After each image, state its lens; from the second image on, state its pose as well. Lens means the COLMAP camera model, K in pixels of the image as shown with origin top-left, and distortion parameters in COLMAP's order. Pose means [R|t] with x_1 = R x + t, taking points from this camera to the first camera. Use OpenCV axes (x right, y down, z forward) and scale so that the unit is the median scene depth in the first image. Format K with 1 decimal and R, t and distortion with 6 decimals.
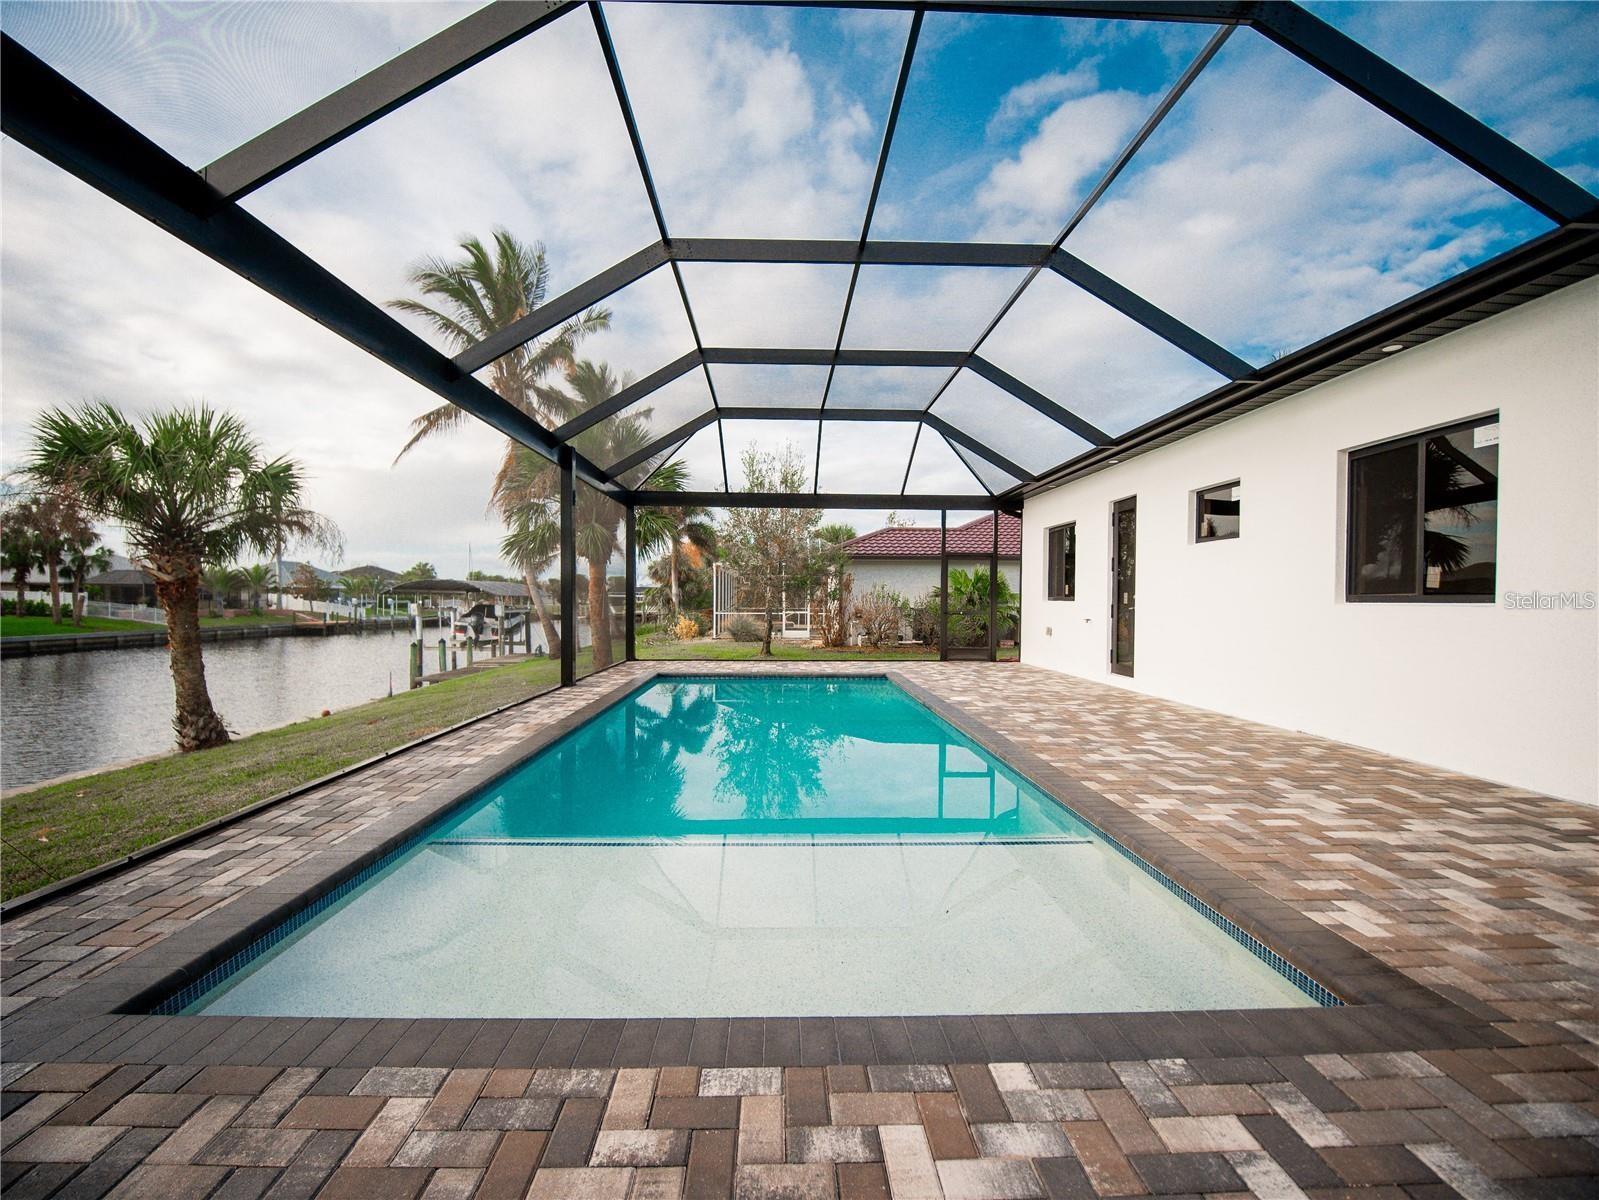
lens RADIAL K [[737.3, 0, 801.2], [0, 737.3, 604.6], [0, 0, 1]] dist [-0.004472, -0.000535]
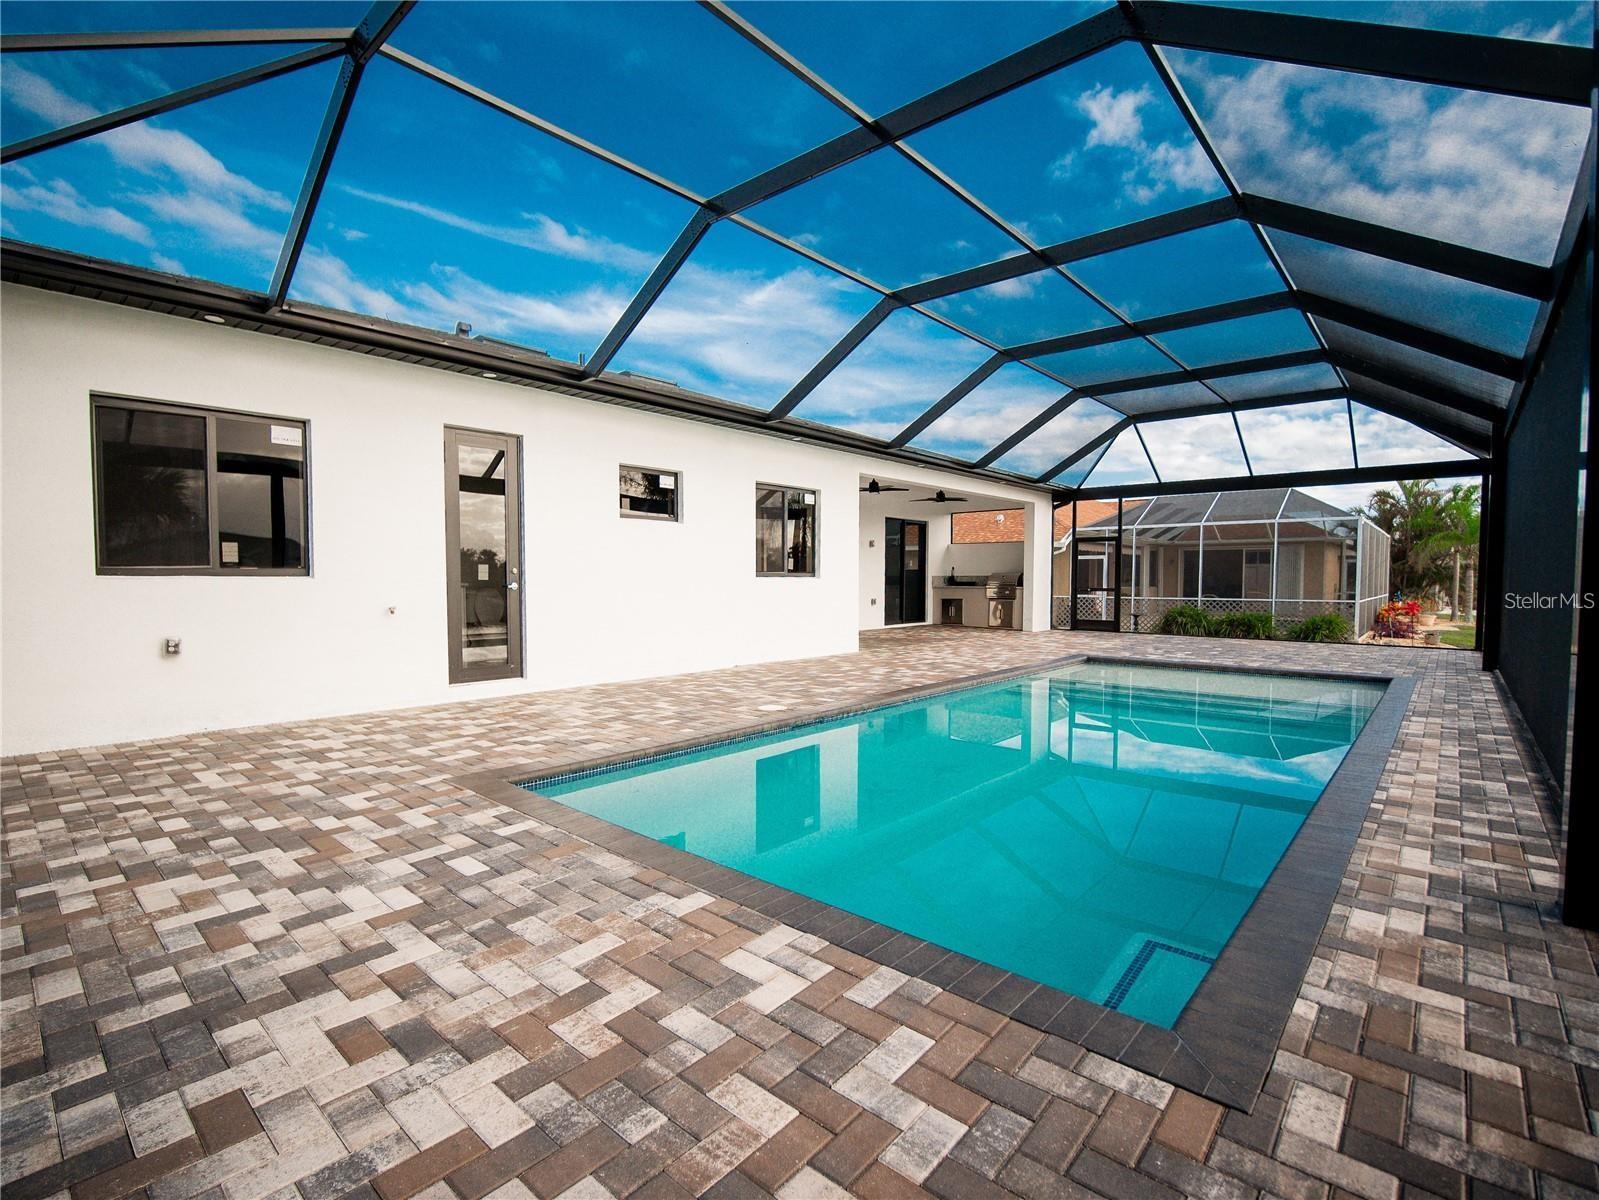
lens RADIAL K [[737.3, 0, 801.2], [0, 737.3, 604.6], [0, 0, 1]] dist [-0.004472, -0.000535]
pose [[-0.729759, -0.032029, 0.682954, -0.469666], [0.002657, 0.998762, 0.049679, -0.011401], [-0.683700, 0.038068, -0.728770, 1.213789]]
